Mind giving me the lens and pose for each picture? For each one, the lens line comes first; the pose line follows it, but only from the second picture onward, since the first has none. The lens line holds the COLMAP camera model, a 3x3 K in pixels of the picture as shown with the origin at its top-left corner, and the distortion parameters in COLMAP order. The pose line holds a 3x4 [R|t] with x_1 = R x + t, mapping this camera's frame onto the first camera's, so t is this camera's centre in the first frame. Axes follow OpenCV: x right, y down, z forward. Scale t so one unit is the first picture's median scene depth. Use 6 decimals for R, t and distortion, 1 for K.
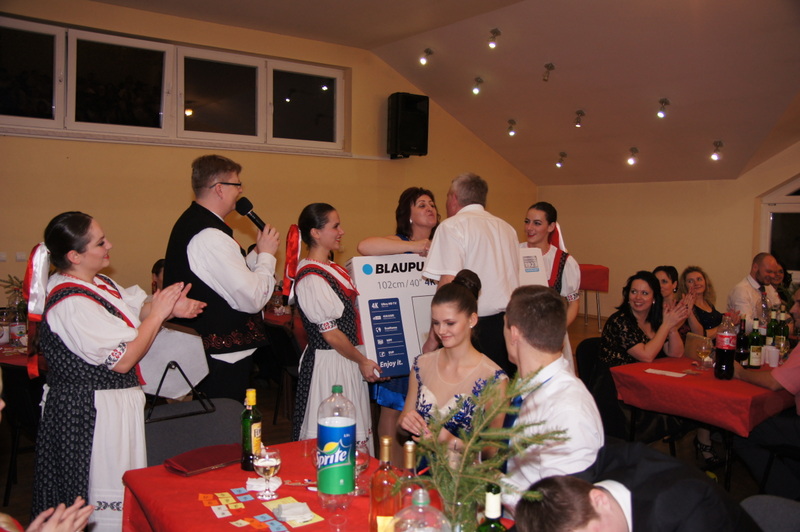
lens RADIAL K [[716.2, 0, 400.0], [0, 716.2, 266.0], [0, 0, 1]] dist [-0.141227, 0.211599]
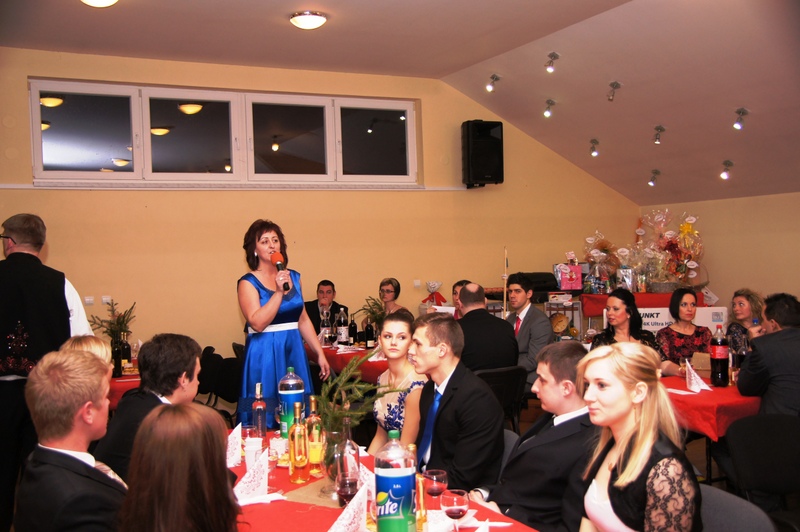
lens RADIAL K [[881.6, 0, 400.0], [0, 881.6, 266.0], [0, 0, 1]] dist [-0.061576, 0.346838]
pose [[0.981349, -0.039730, -0.188086, 0.127487], [0.030741, 0.998252, -0.050470, 0.013478], [0.189762, 0.043747, 0.980855, -0.199959]]
